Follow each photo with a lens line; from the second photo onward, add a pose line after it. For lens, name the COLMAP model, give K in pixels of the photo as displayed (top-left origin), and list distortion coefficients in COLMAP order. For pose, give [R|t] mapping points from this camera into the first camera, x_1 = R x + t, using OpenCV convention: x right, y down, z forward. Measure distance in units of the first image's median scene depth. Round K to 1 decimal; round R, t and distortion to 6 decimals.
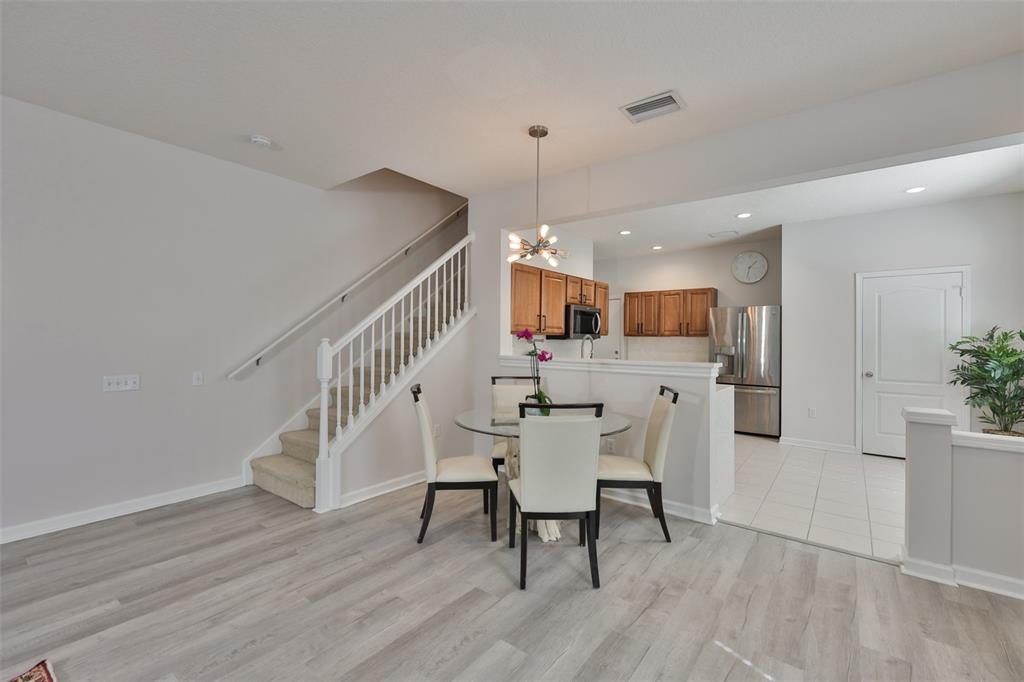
lens RADIAL K [[438.5, 0, 511.9], [0, 438.5, 336.4], [0, 0, 1]] dist [-0.001961, 0.000596]
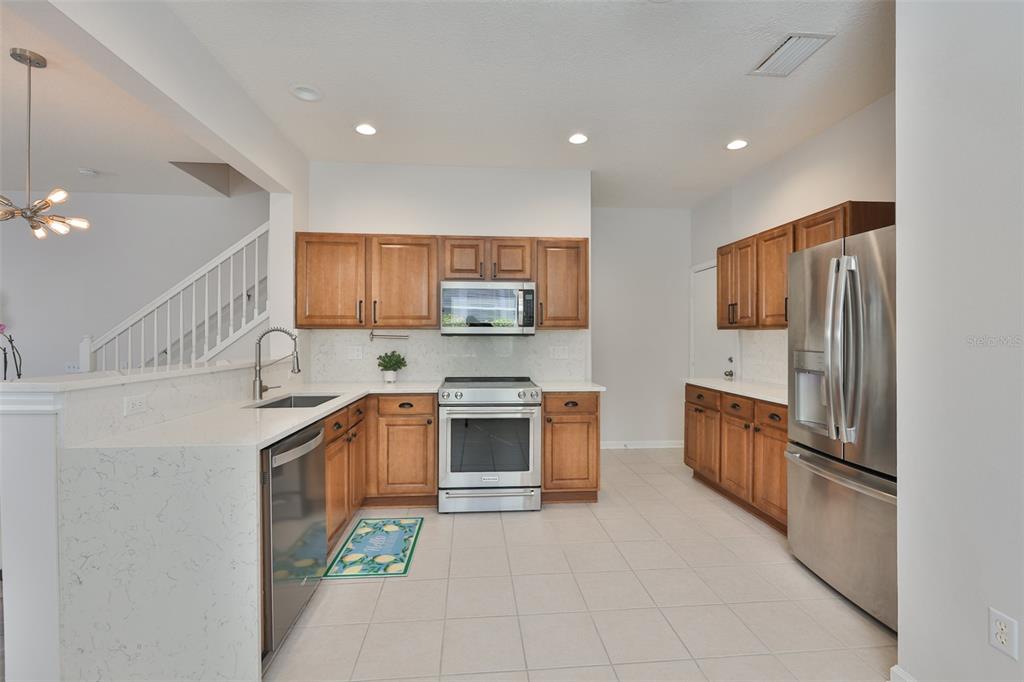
lens RADIAL K [[438.5, 0, 501.8], [0, 438.5, 338.7], [0, 0, 1]] dist [-0.001961, 0.000596]
pose [[0.673302, -0.004809, -0.739352, 0.841688], [0.006024, 0.999981, -0.001019, 0.015876], [0.739343, -0.003768, 0.673319, 0.794317]]
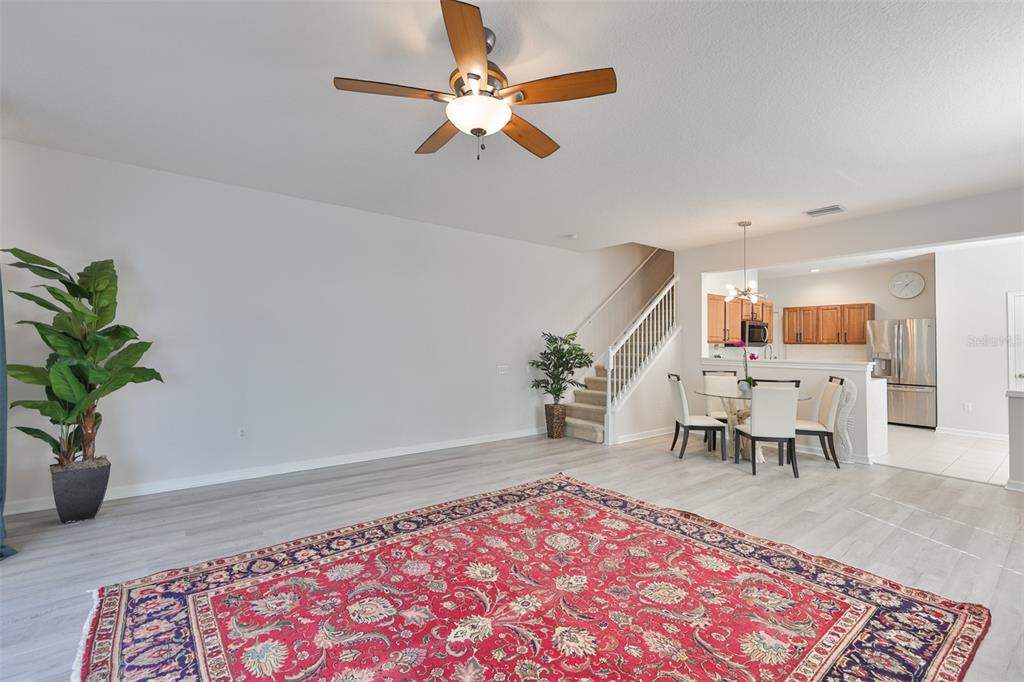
lens RADIAL K [[438.5, 0, 516.4], [0, 438.5, 341.8], [0, 0, 1]] dist [-0.001961, 0.000596]
pose [[0.968316, -0.004189, -0.249693, -0.268573], [0.002548, 0.999973, -0.006897, -0.000825], [0.249715, 0.006043, 0.968301, -0.605027]]
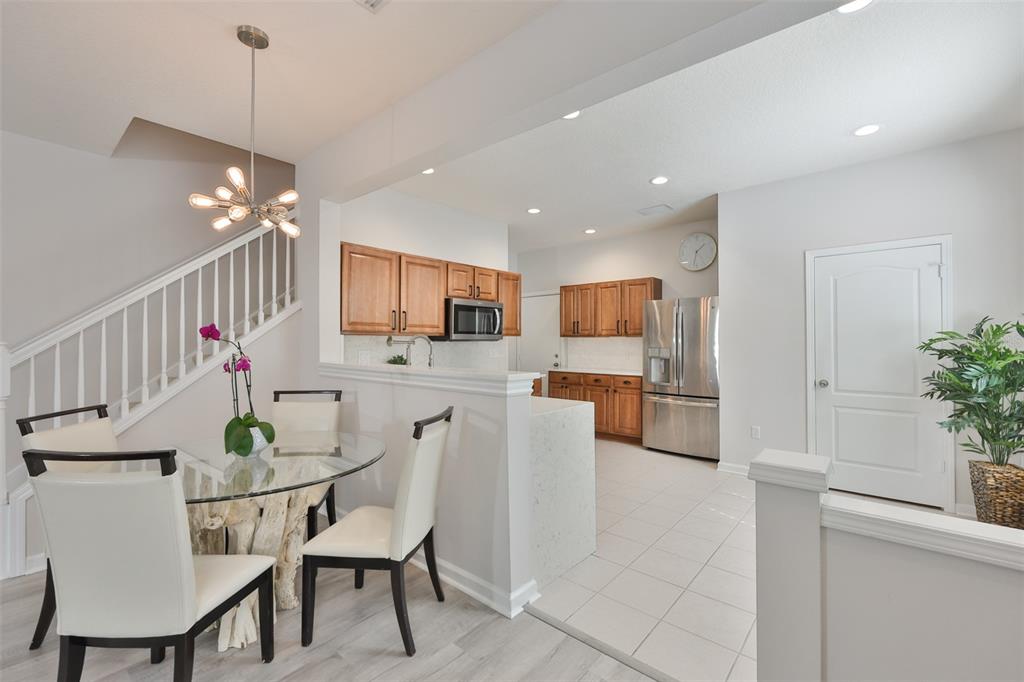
lens RADIAL K [[438.5, 0, 513.6], [0, 438.5, 338.7], [0, 0, 1]] dist [-0.001961, 0.000596]
pose [[0.998939, -0.009019, -0.045152, 0.361664], [0.008907, 0.999957, -0.002687, 0.007552], [0.045174, 0.002282, 0.998977, 0.245910]]
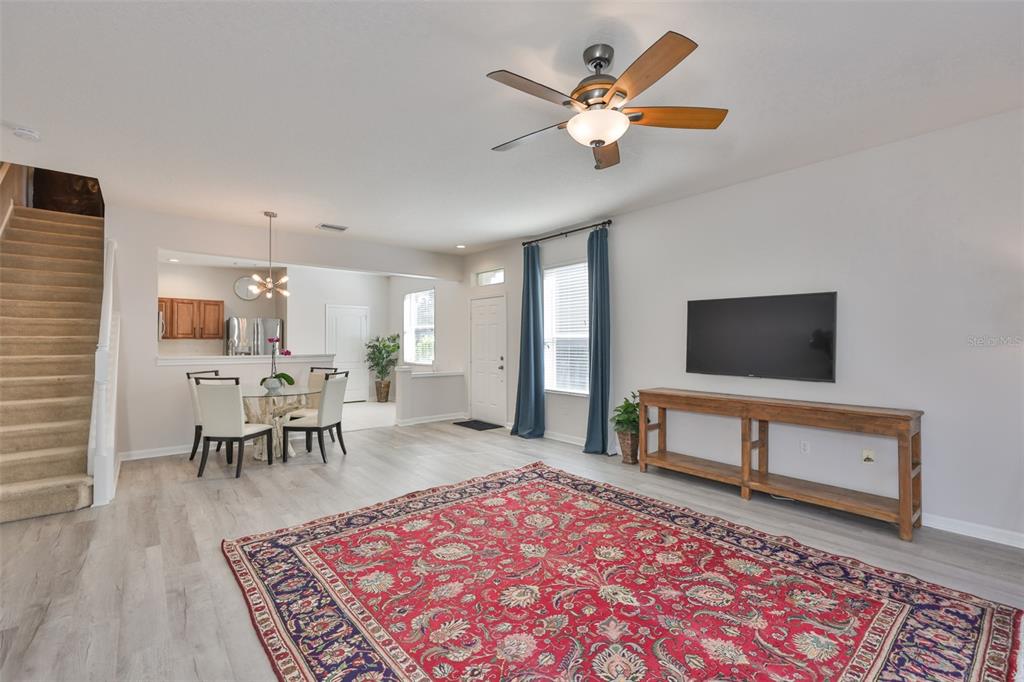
lens RADIAL K [[438.5, 0, 507.2], [0, 438.5, 350.4], [0, 0, 1]] dist [-0.001961, 0.000596]
pose [[0.227528, -0.027503, 0.973383, -0.953668], [-0.004064, 0.999566, 0.029193, -0.011583], [-0.973763, -0.010598, 0.227317, -0.164477]]
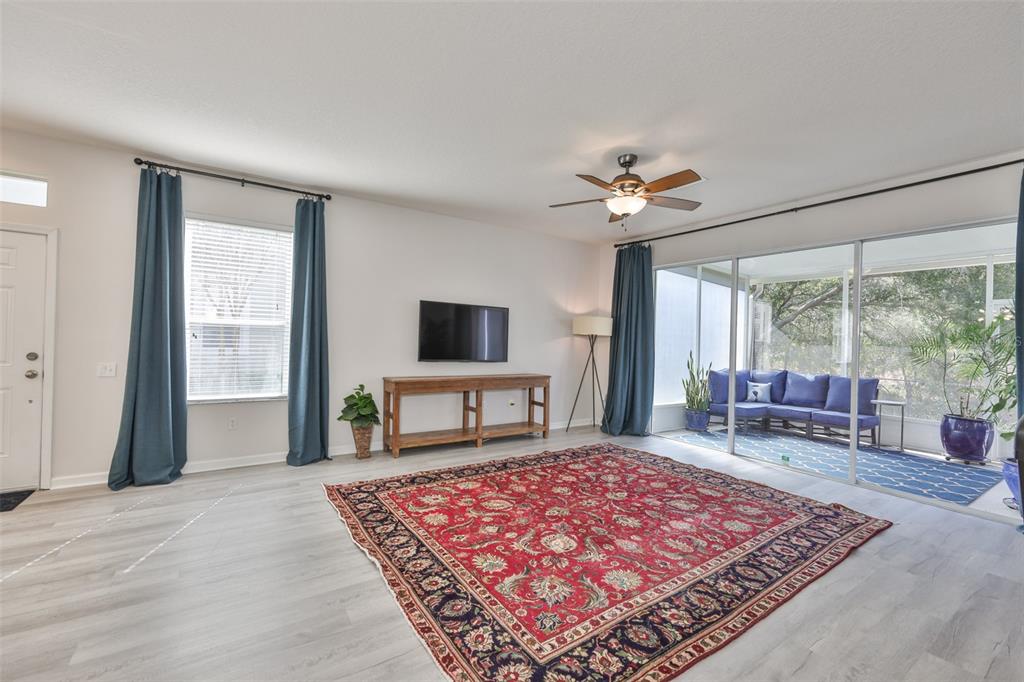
lens RADIAL K [[438.5, 0, 512.3], [0, 438.5, 336.0], [0, 0, 1]] dist [-0.001961, 0.000596]
pose [[-0.944070, -0.032069, 0.328181, -0.503683], [-0.036823, 0.999288, -0.008281, 0.000909], [-0.327682, -0.019902, -0.944578, 0.684924]]
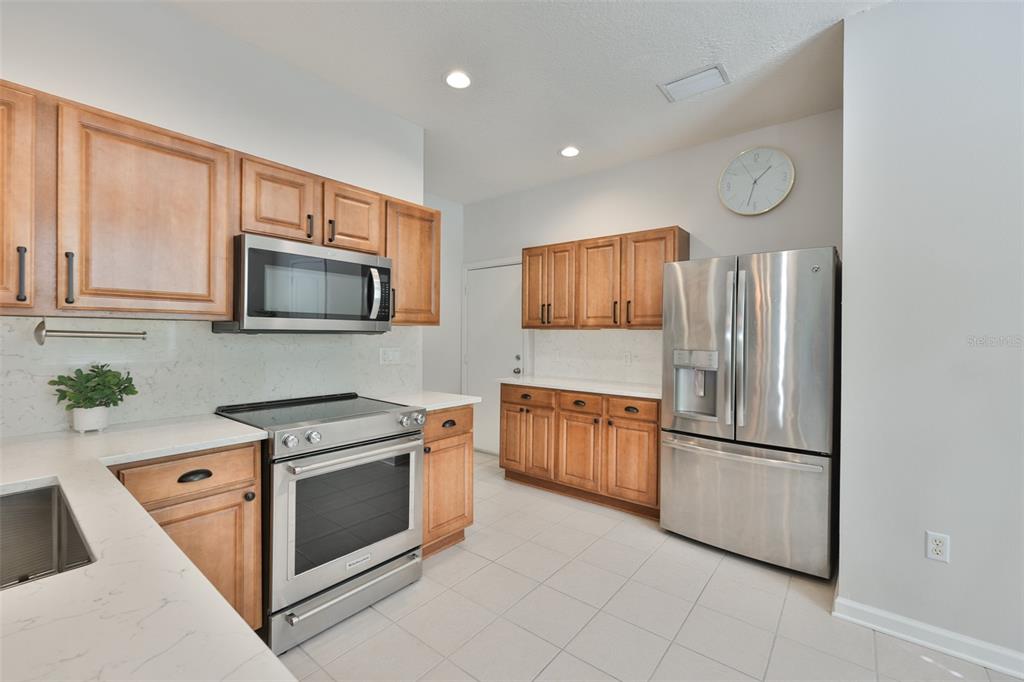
lens RADIAL K [[438.5, 0, 515.0], [0, 438.5, 336.6], [0, 0, 1]] dist [-0.001961, 0.000596]
pose [[0.999964, 0.000259, -0.008540, 0.448149], [-0.000197, 0.999974, 0.007238, 0.009313], [0.008541, -0.007236, 0.999937, 0.815131]]
